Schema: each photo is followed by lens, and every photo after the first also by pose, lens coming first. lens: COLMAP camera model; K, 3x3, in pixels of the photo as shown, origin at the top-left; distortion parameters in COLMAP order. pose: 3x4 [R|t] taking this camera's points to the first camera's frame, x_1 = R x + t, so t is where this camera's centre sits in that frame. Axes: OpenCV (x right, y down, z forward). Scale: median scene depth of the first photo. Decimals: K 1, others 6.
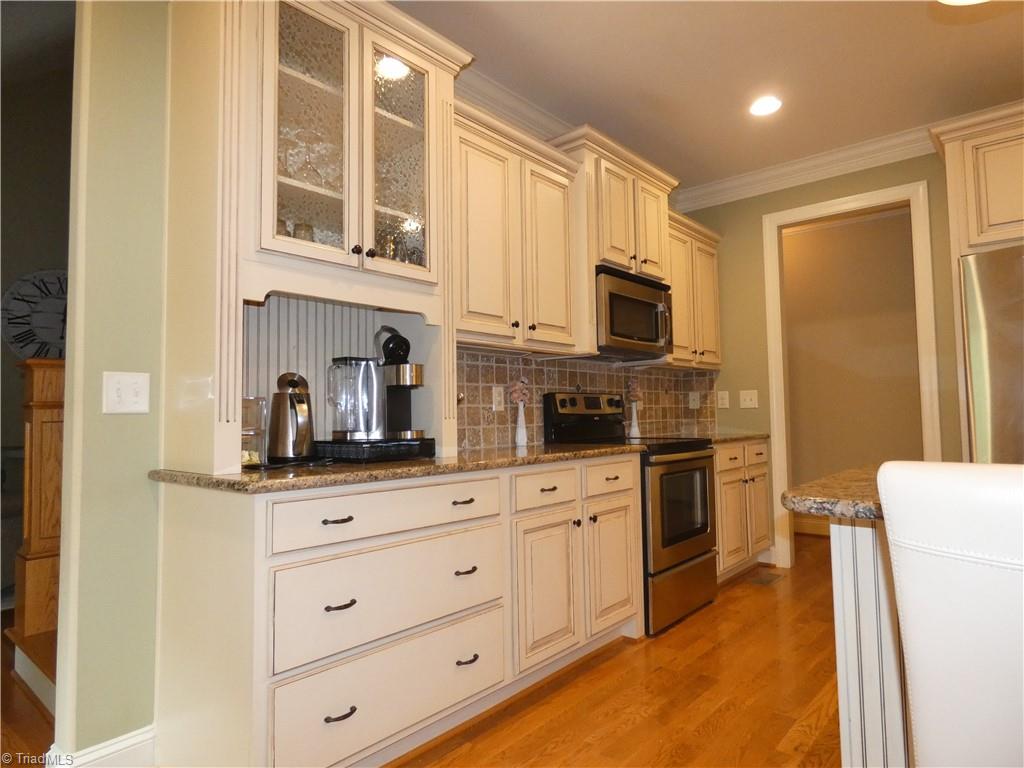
lens RADIAL K [[614.1, 0, 514.5], [0, 614.1, 380.9], [0, 0, 1]] dist [-0.003421, -0.000532]
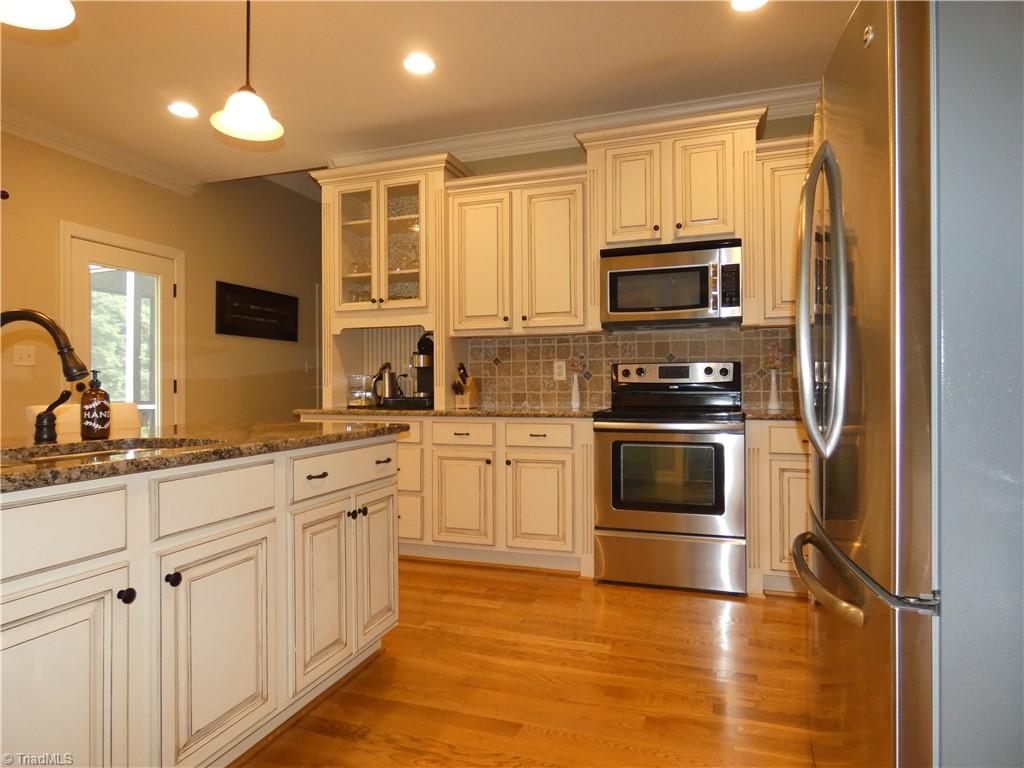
lens RADIAL K [[612.8, 0, 513.1], [0, 612.8, 381.8], [0, 0, 1]] dist [-0.001176, -0.001257]
pose [[0.370916, 0.008452, -0.928628, 1.145300], [0.054296, 0.998051, 0.030771, 0.007282], [0.927078, -0.061834, 0.369734, 0.437238]]
